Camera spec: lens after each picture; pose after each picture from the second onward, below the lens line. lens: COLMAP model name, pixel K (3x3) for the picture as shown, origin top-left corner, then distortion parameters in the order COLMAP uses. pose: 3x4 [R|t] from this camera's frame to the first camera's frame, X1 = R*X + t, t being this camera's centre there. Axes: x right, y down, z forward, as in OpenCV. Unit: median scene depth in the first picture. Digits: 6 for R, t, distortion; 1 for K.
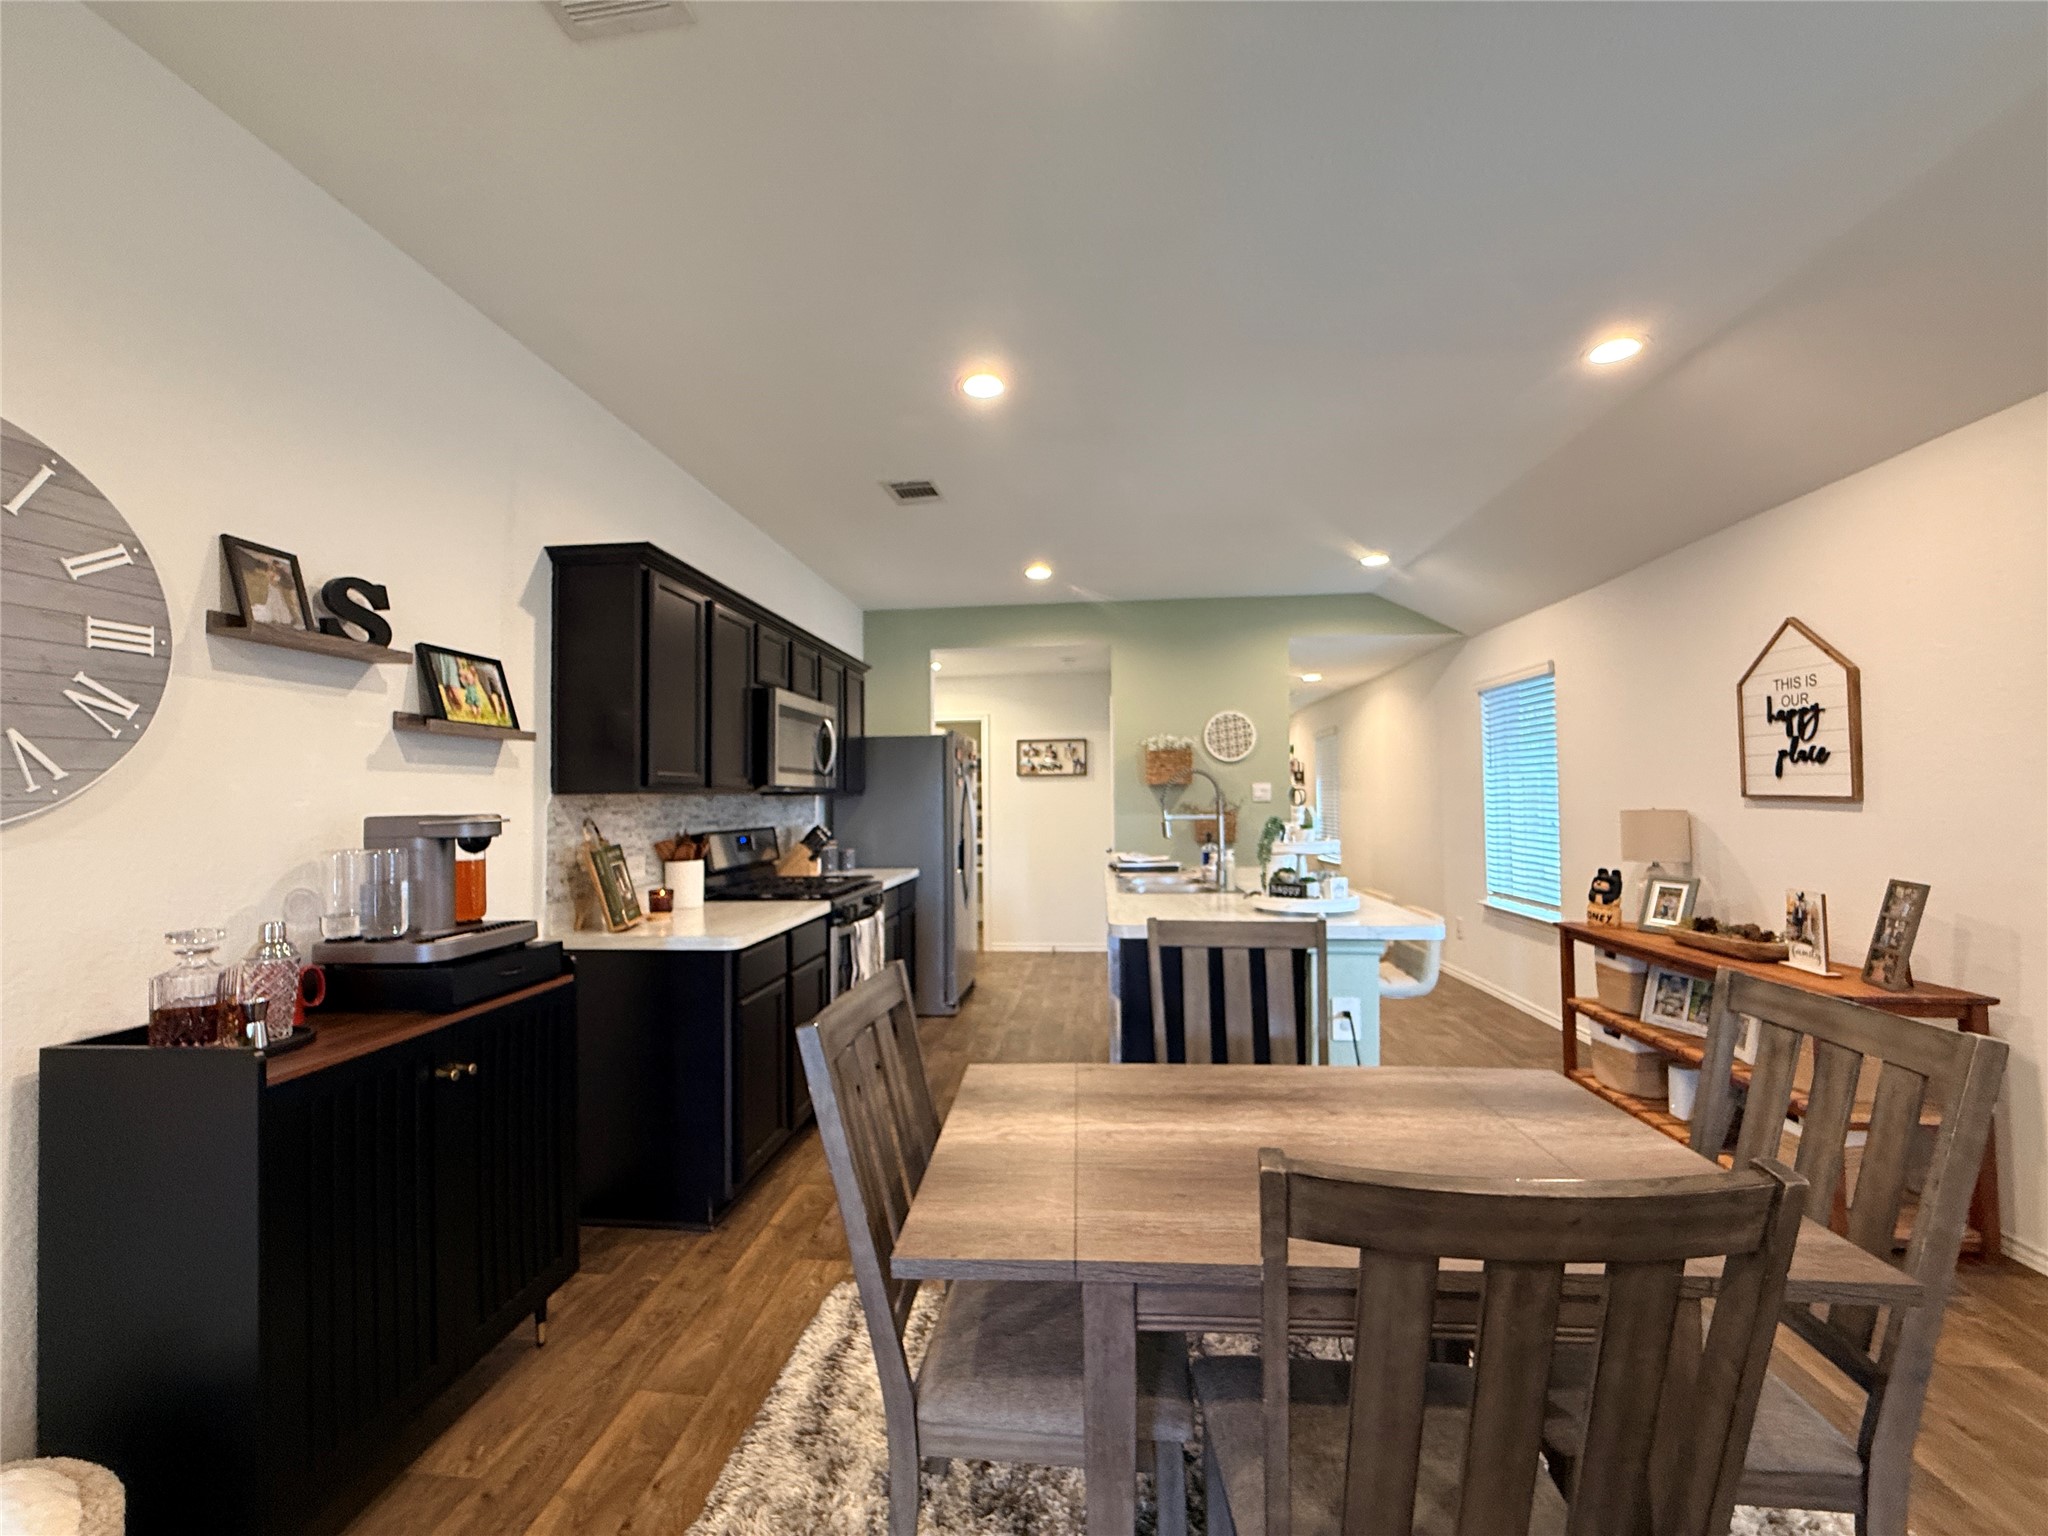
lens RADIAL K [[814.3, 0, 1018.9], [0, 814.3, 773.9], [0, 0, 1]] dist [0.000025, -0.000046]
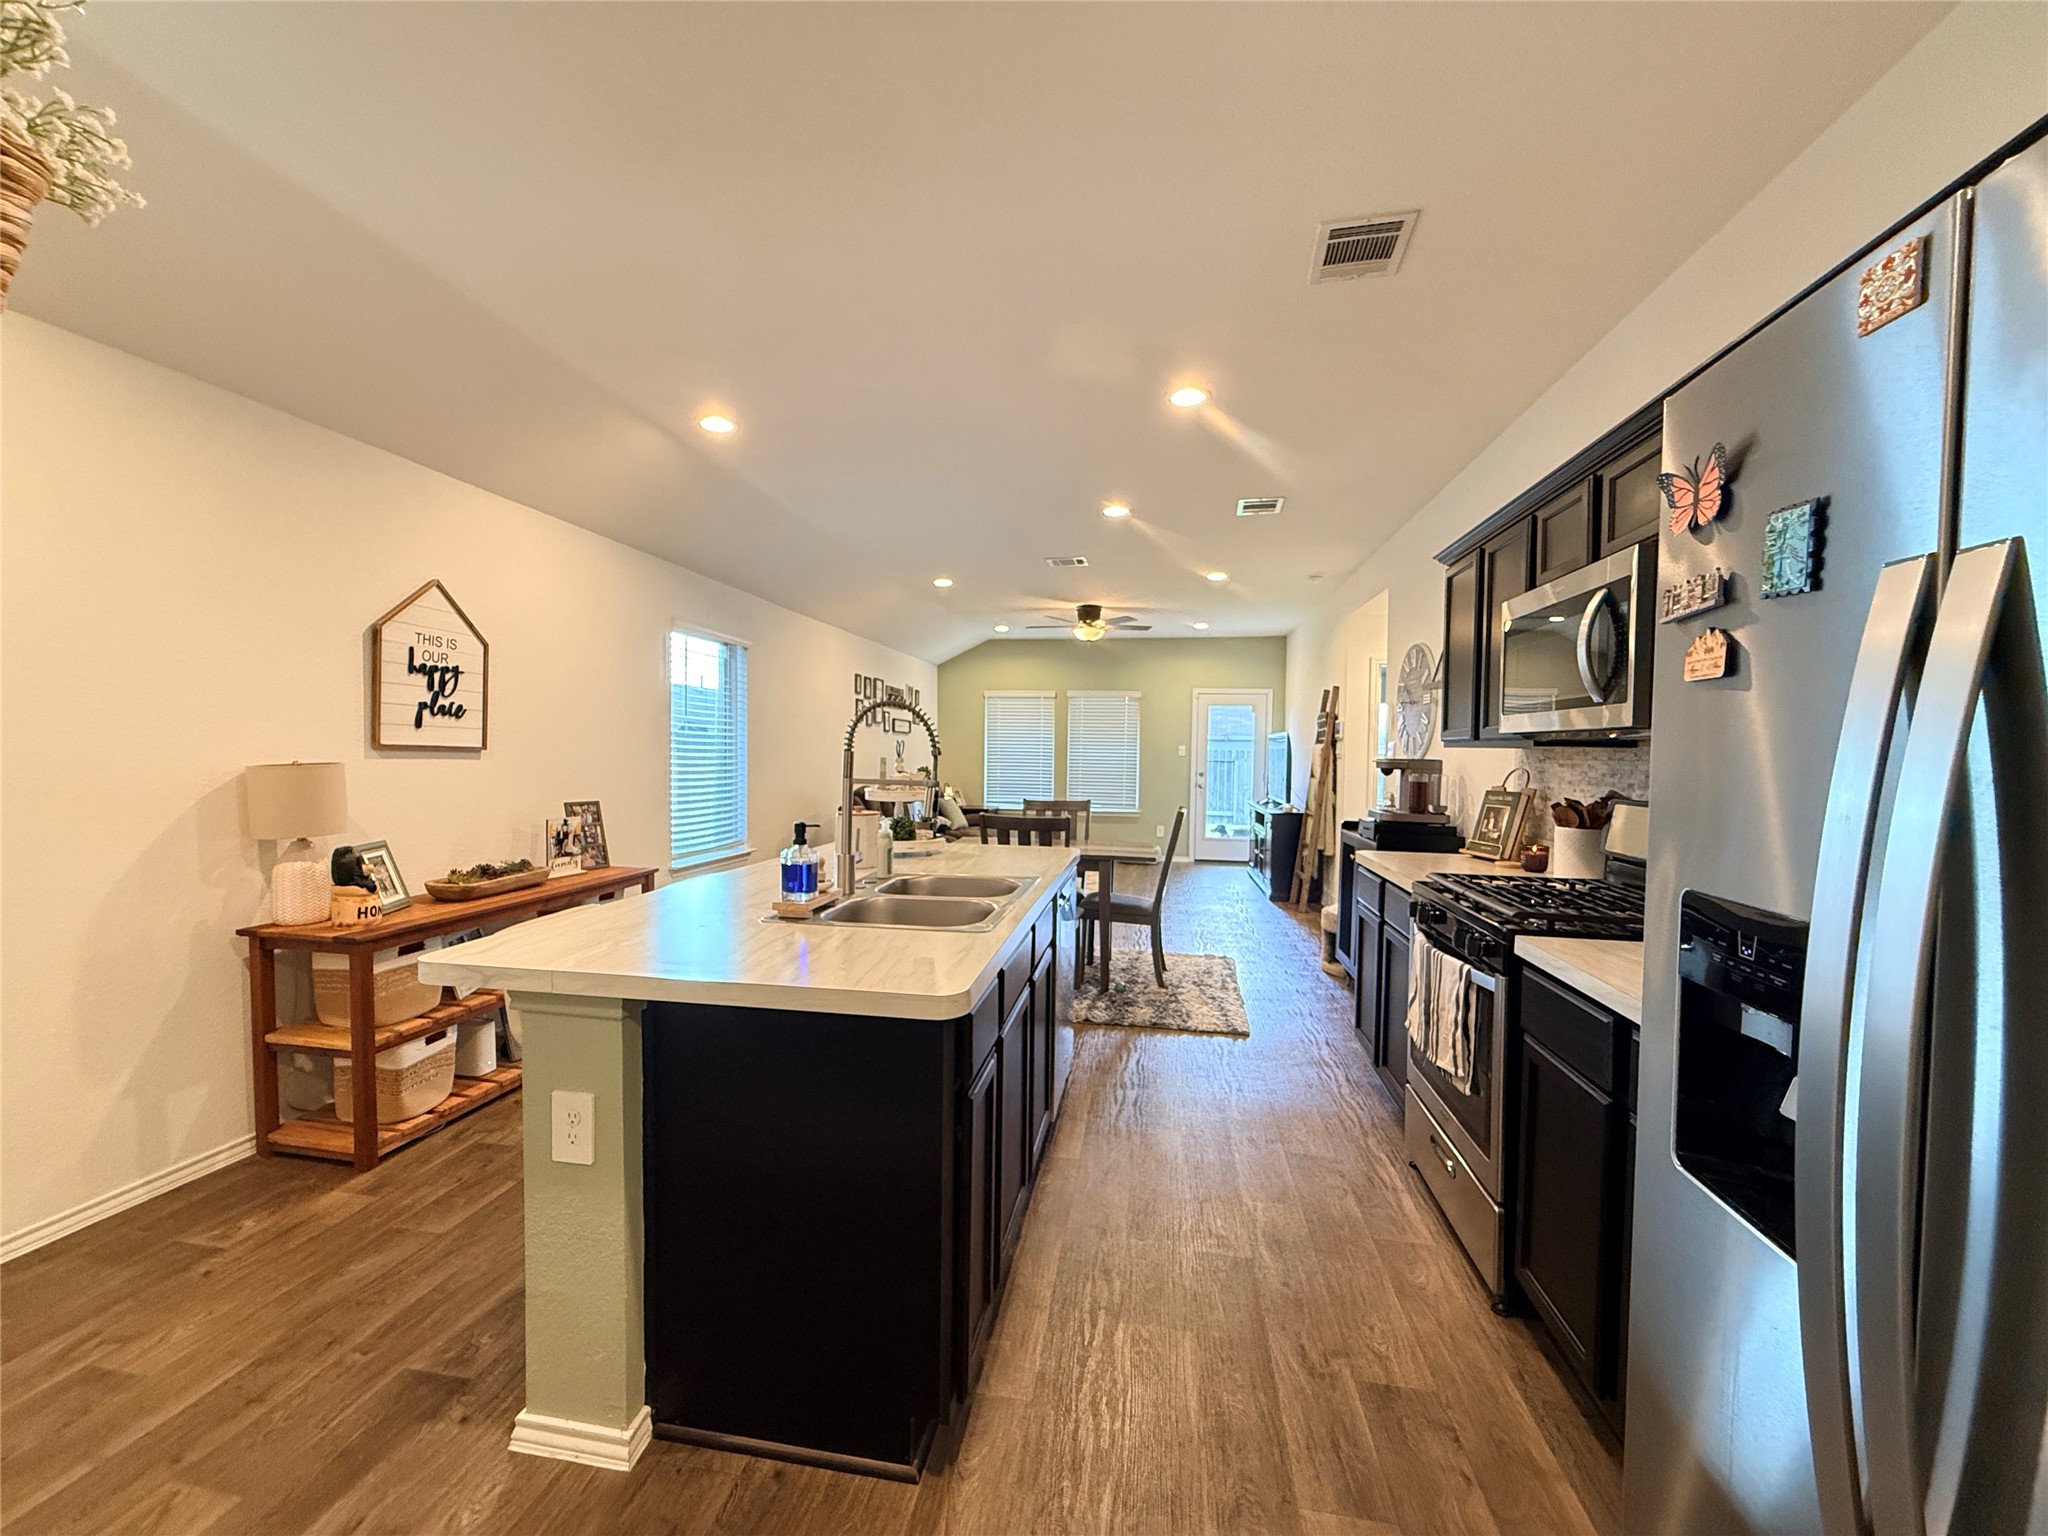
lens RADIAL K [[820.4, 0, 1024.0], [0, 820.4, 768.0], [0, 0, 1]] dist [-0.001603, -0.000268]
pose [[-0.997422, -0.003385, 0.071673, 0.099570], [-0.003723, 0.999983, -0.004585, 0.058191], [-0.071656, -0.004840, -0.997418, 2.042399]]
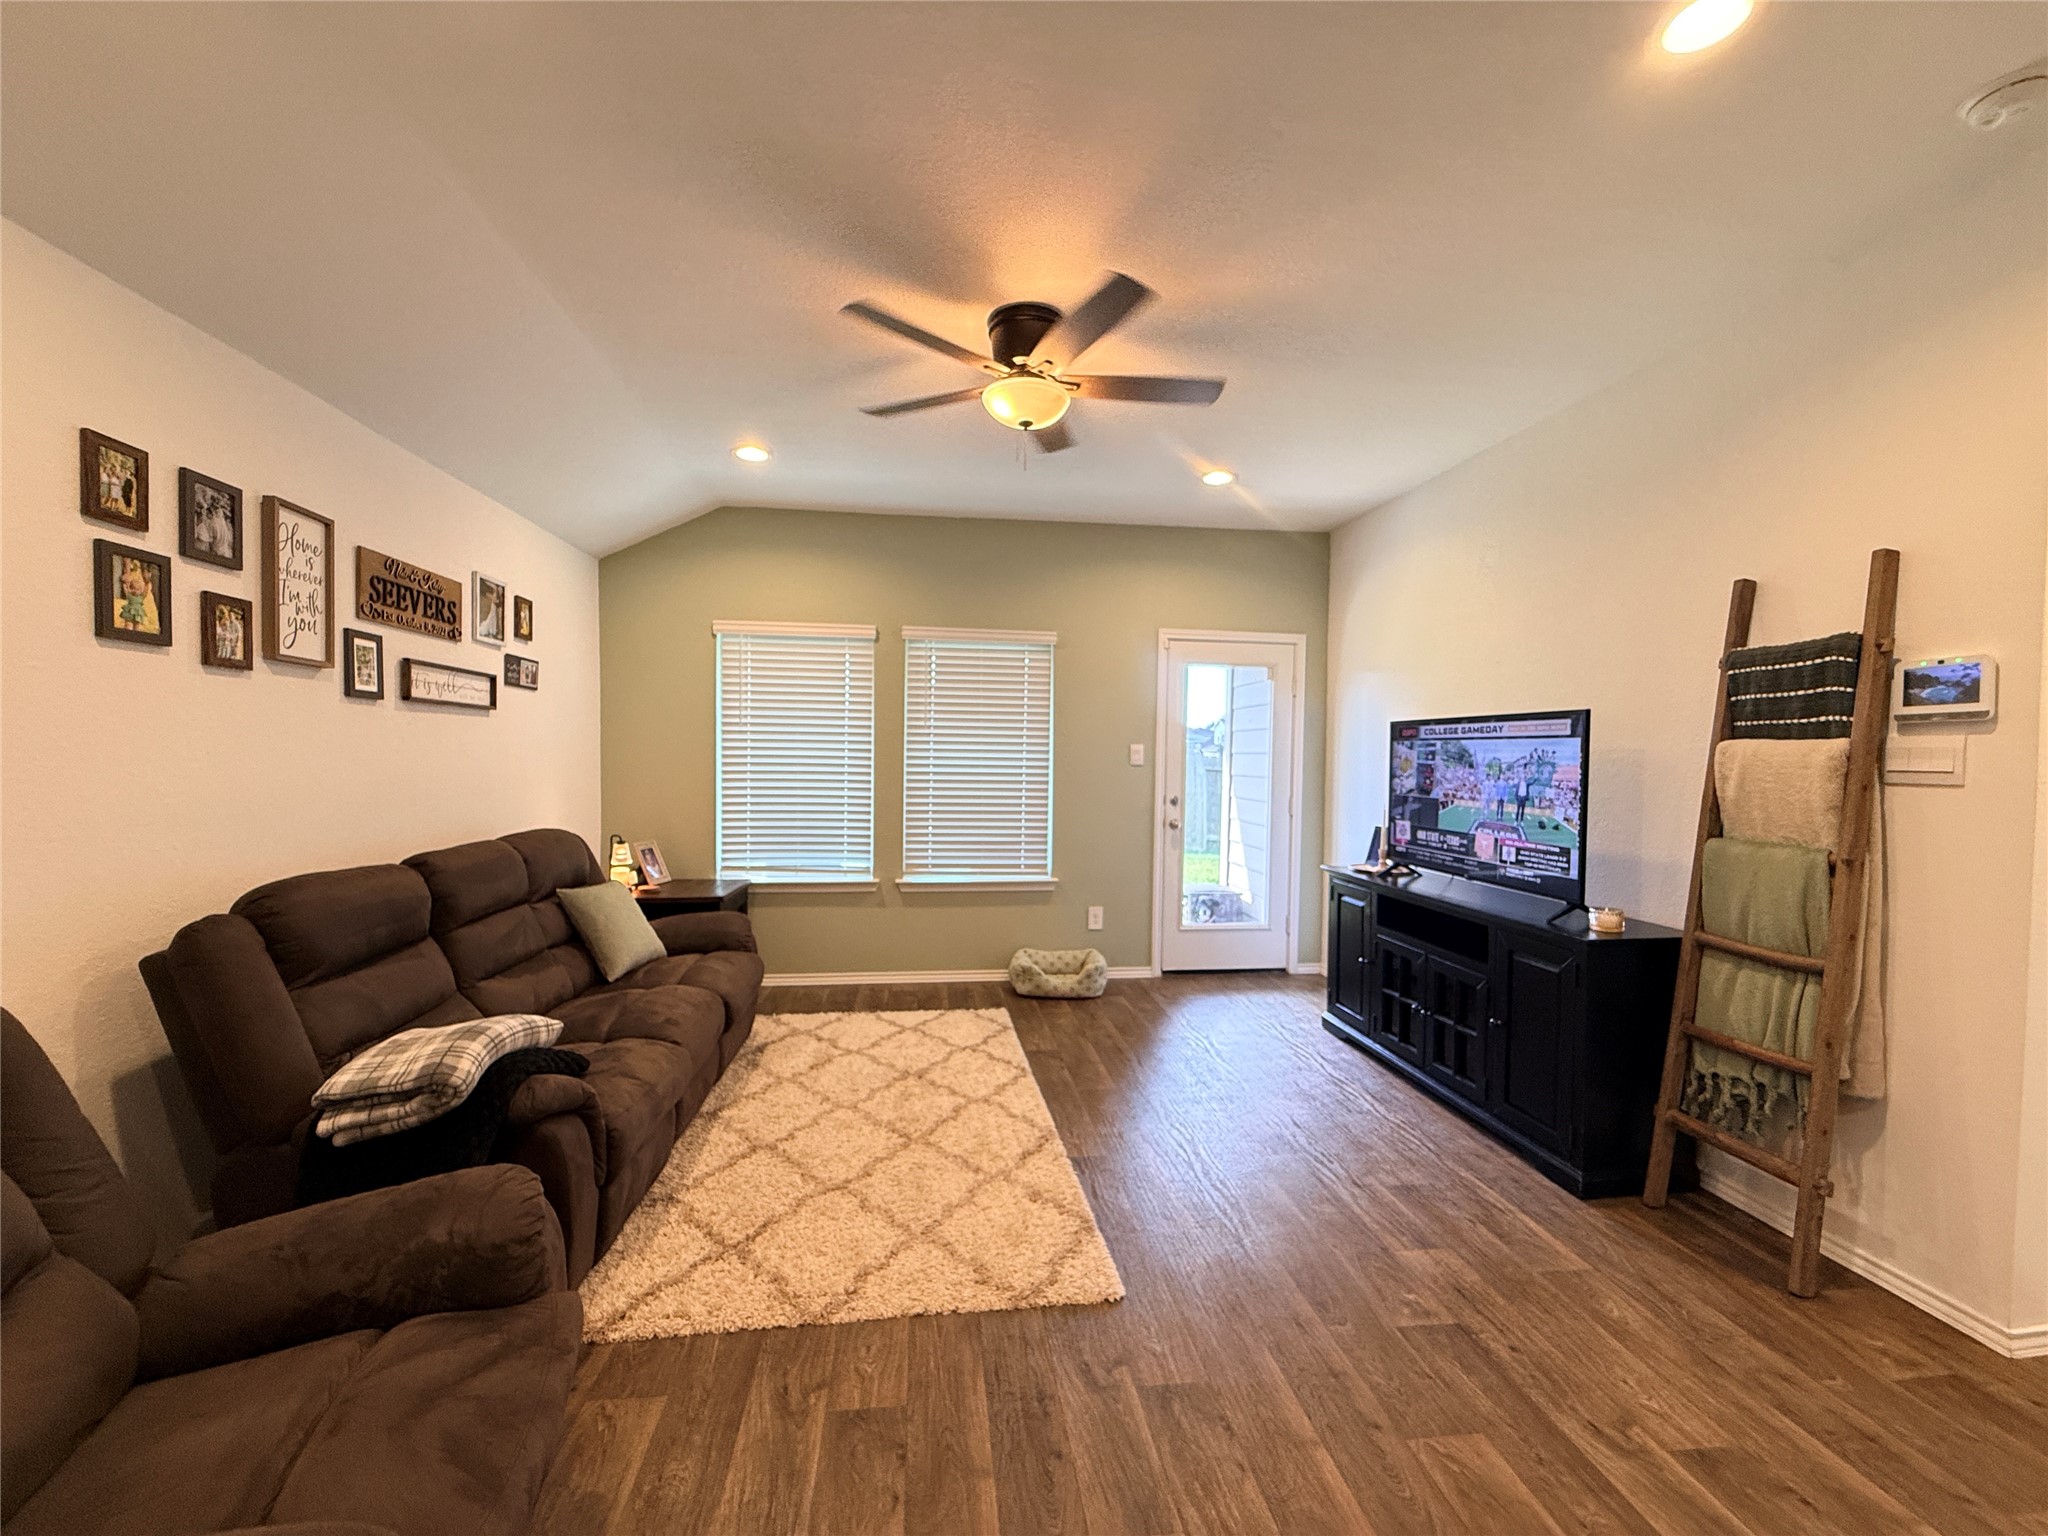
lens RADIAL K [[814.3, 0, 1018.9], [0, 814.3, 773.9], [0, 0, 1]] dist [0.000025, -0.000046]
pose [[-0.977750, 0.001745, -0.209766, 0.273758], [0.001502, 0.999998, 0.001317, 0.003991], [0.209768, 0.000973, -0.977751, 0.223724]]
